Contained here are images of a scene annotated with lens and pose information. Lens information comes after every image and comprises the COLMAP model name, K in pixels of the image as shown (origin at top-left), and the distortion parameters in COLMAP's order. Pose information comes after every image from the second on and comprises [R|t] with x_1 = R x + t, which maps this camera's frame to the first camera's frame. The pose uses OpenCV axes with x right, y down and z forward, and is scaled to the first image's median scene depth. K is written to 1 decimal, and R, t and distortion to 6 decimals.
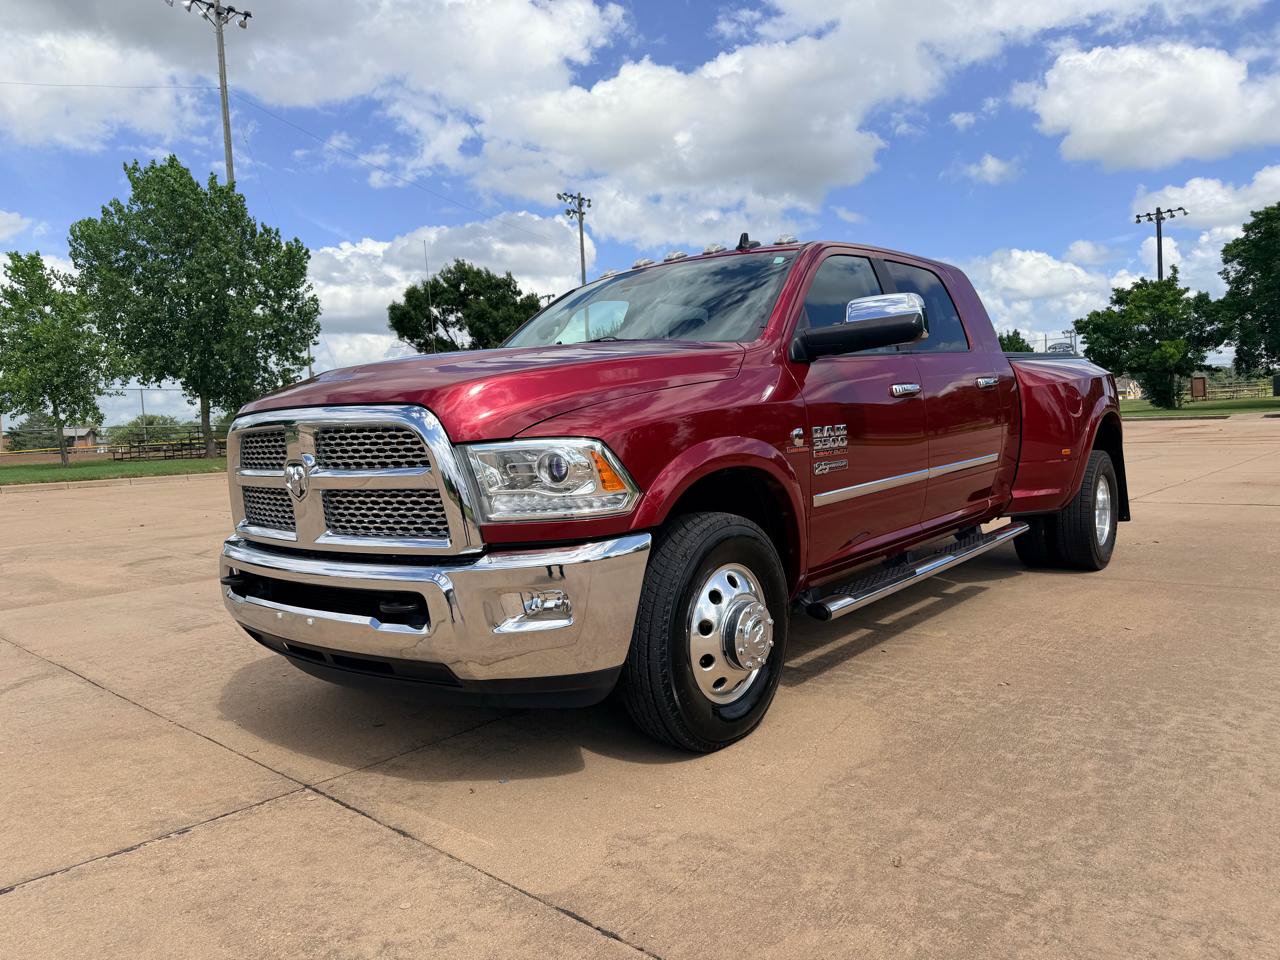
lens RADIAL K [[910.8, 0, 640.8], [0, 910.8, 484.4], [0, 0, 1]] dist [0.035226, -0.048119]
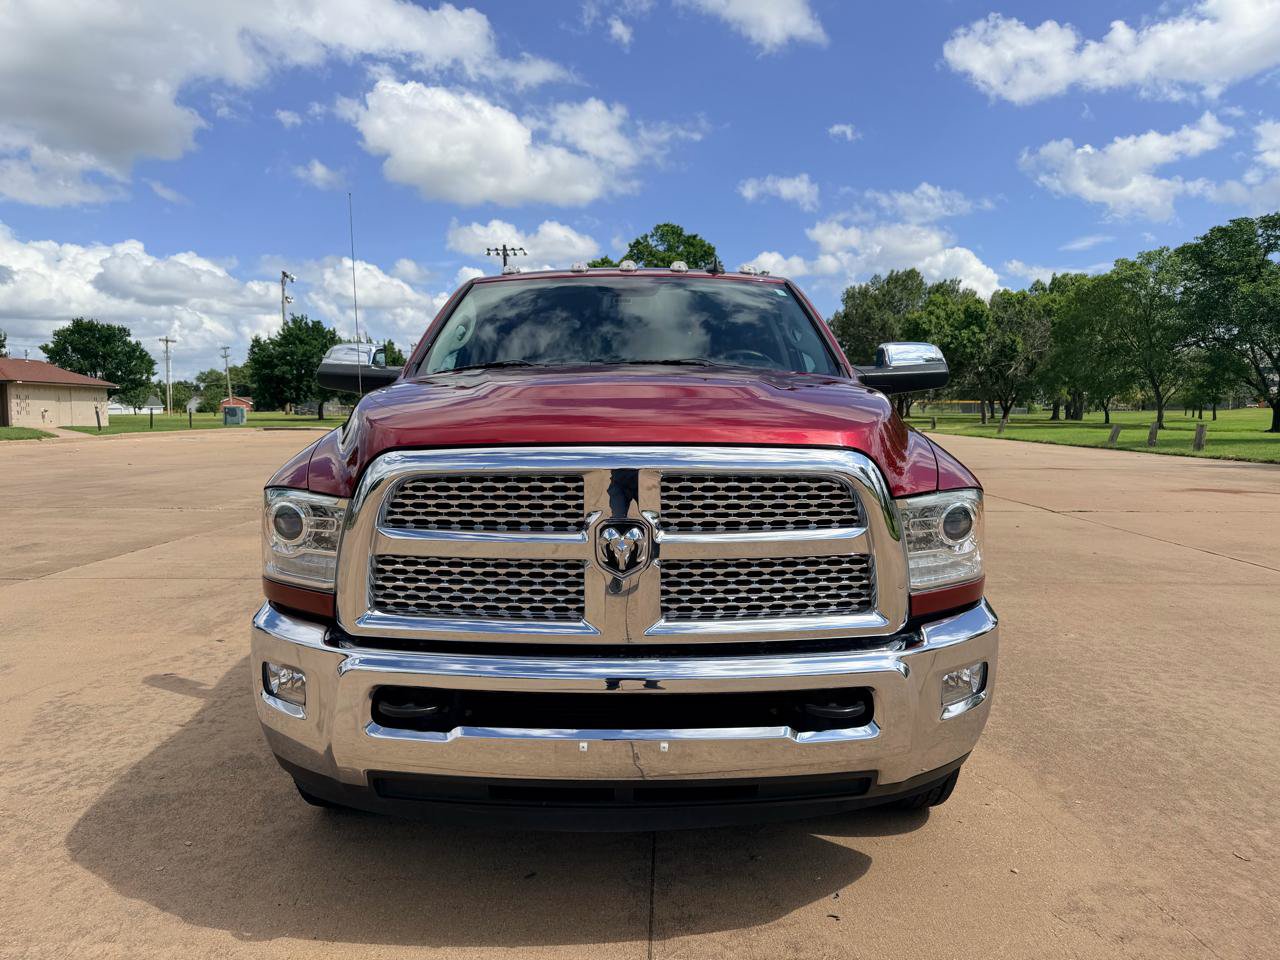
lens RADIAL K [[910.8, 0, 640.5], [0, 910.8, 480.7], [0, 0, 1]] dist [0.035226, -0.048119]
pose [[0.765899, -0.005471, 0.642938, -0.675831], [0.009365, 0.999953, -0.002647, -0.044626], [-0.642893, 0.008048, 0.765914, 0.385014]]
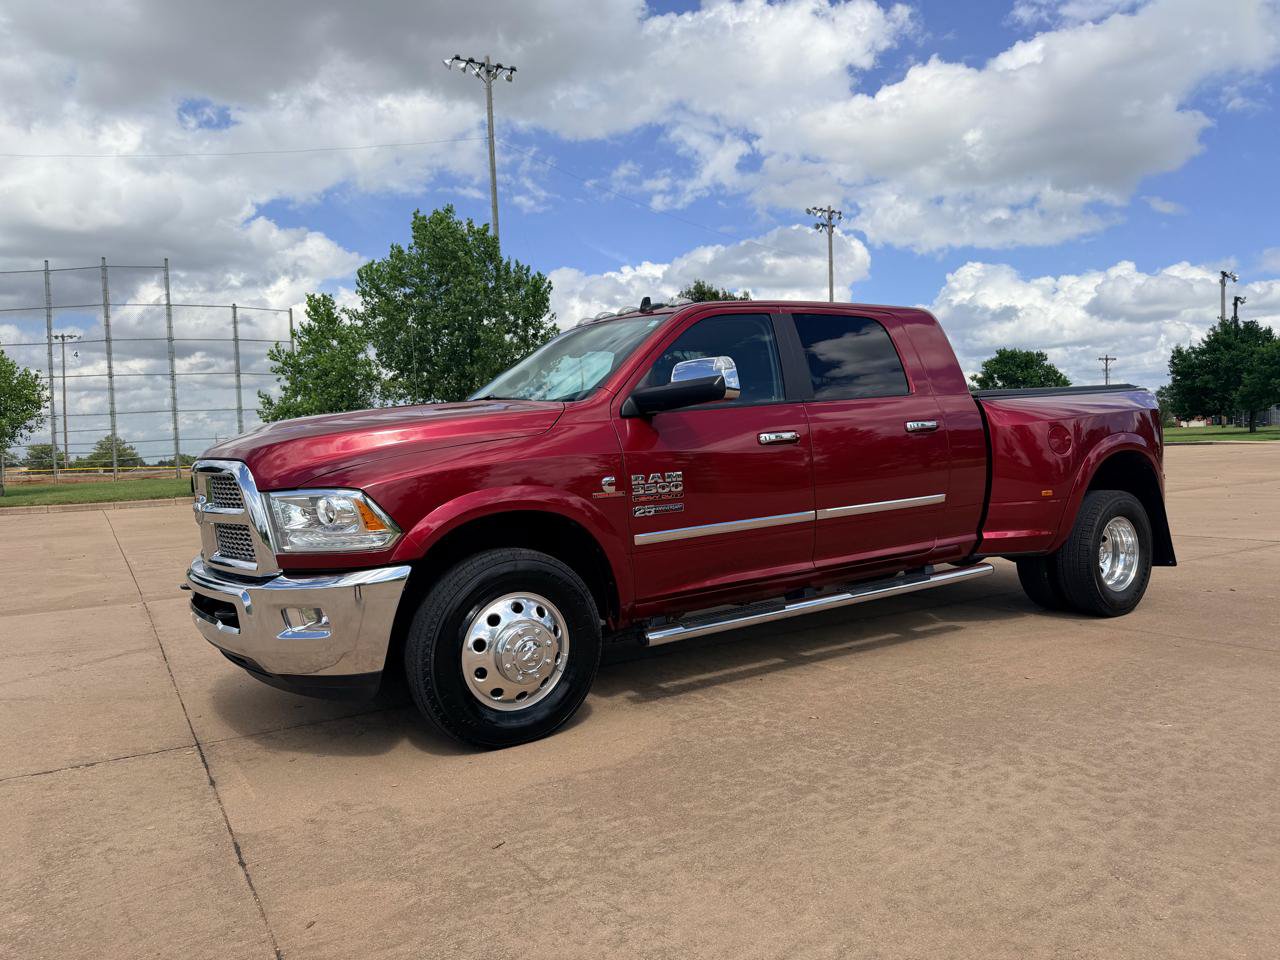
lens RADIAL K [[910.8, 0, 649.2], [0, 910.8, 482.9], [0, 0, 1]] dist [0.035226, -0.048119]
pose [[0.959975, 0.017992, -0.279509, 0.520328], [-0.022214, 0.999682, -0.011945, -0.039535], [0.279205, 0.017676, 0.960069, -0.081784]]
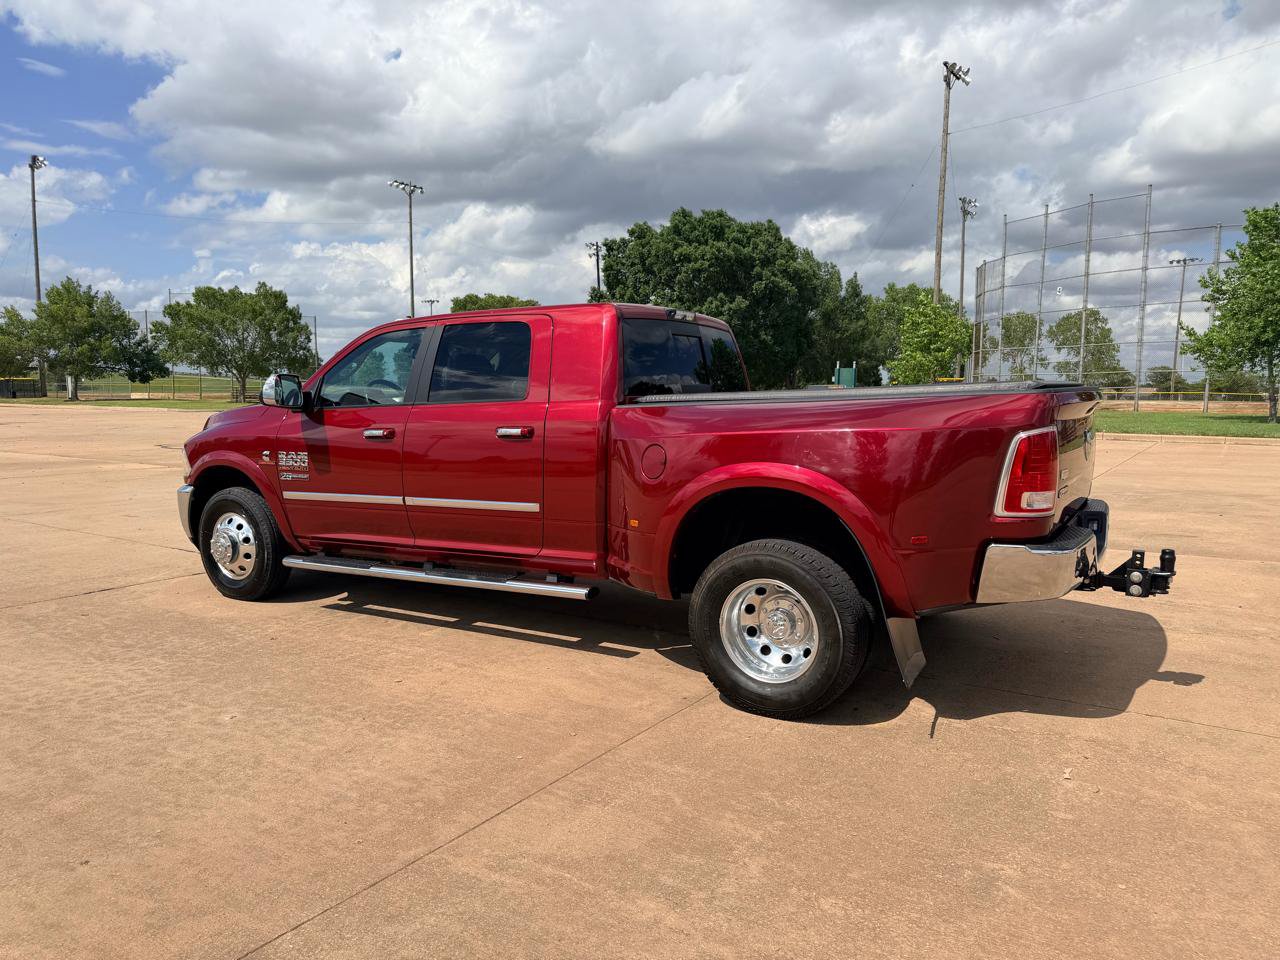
lens RADIAL K [[910.8, 0, 636.0], [0, 910.8, 483.9], [0, 0, 1]] dist [0.035226, -0.048119]
pose [[0.139089, 0.144203, -0.979724, 1.964495], [-0.071667, 0.988212, 0.135278, -0.281978], [0.987683, 0.051399, 0.147784, 1.394578]]
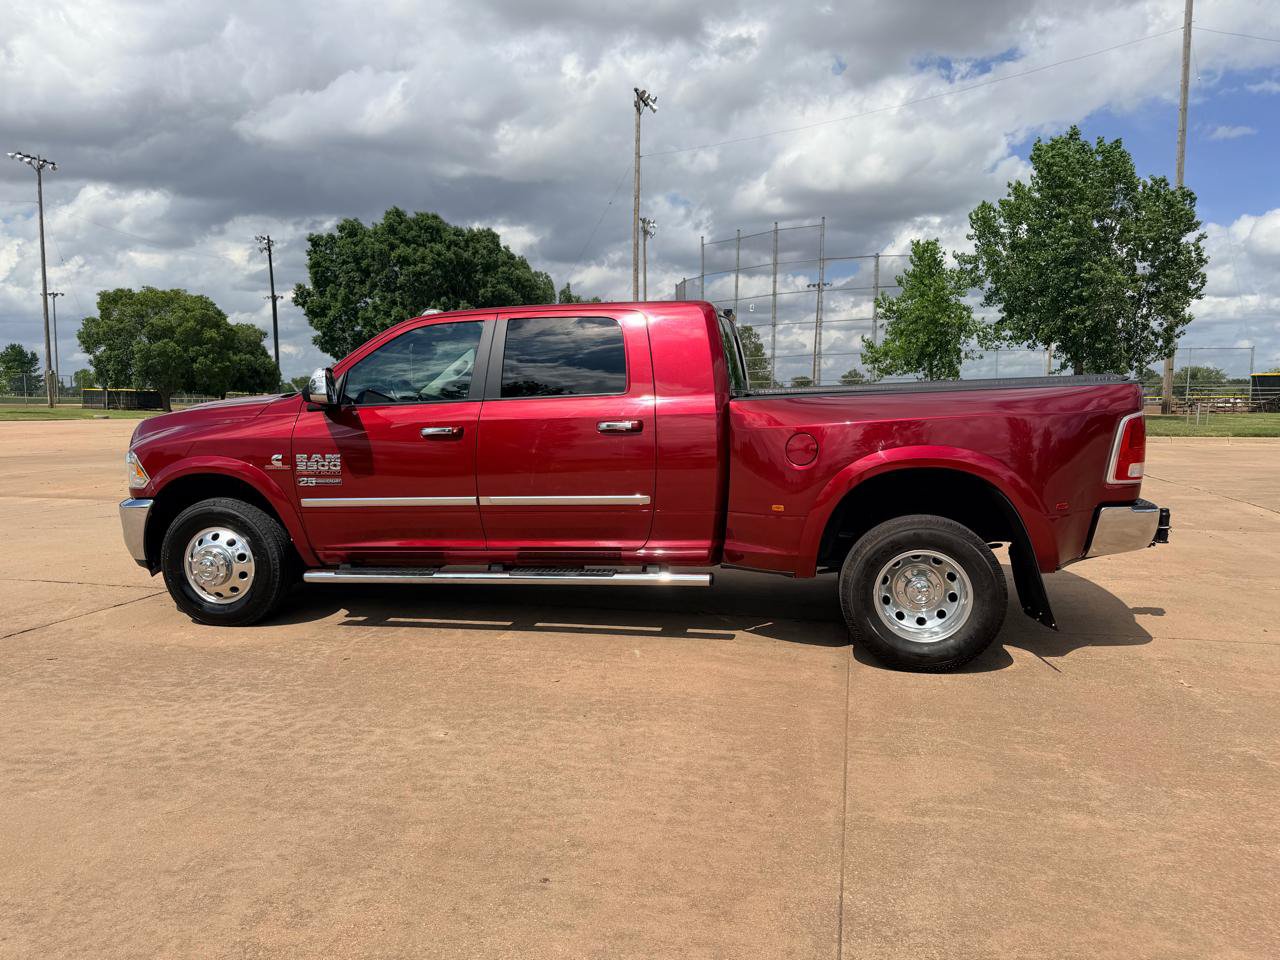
lens RADIAL K [[910.8, 0, 647.1], [0, 910.8, 497.5], [0, 0, 1]] dist [0.035226, -0.048119]
pose [[0.479999, 0.137379, -0.866446, 1.801468], [-0.077150, 0.990446, 0.114300, -0.210715], [0.873870, 0.011983, 0.486012, 0.755651]]
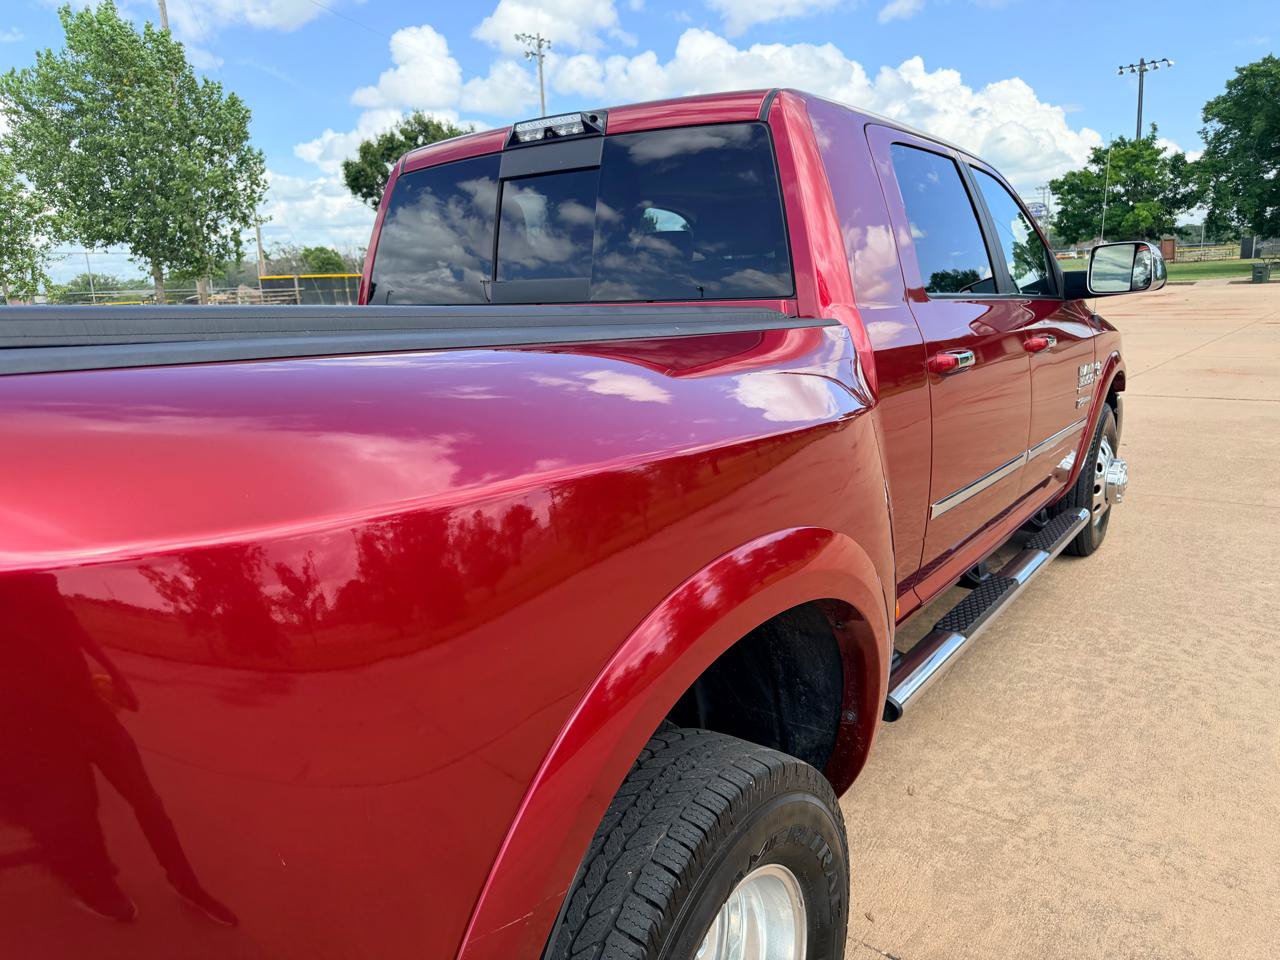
lens RADIAL K [[910.8, 0, 634.5], [0, 910.8, 488.5], [0, 0, 1]] dist [0.035226, -0.048119]
pose [[0.999427, -0.007485, 0.033017, -0.077681], [0.002186, 0.987487, 0.157687, -0.109347], [-0.033784, -0.157525, 0.986937, -0.071840]]
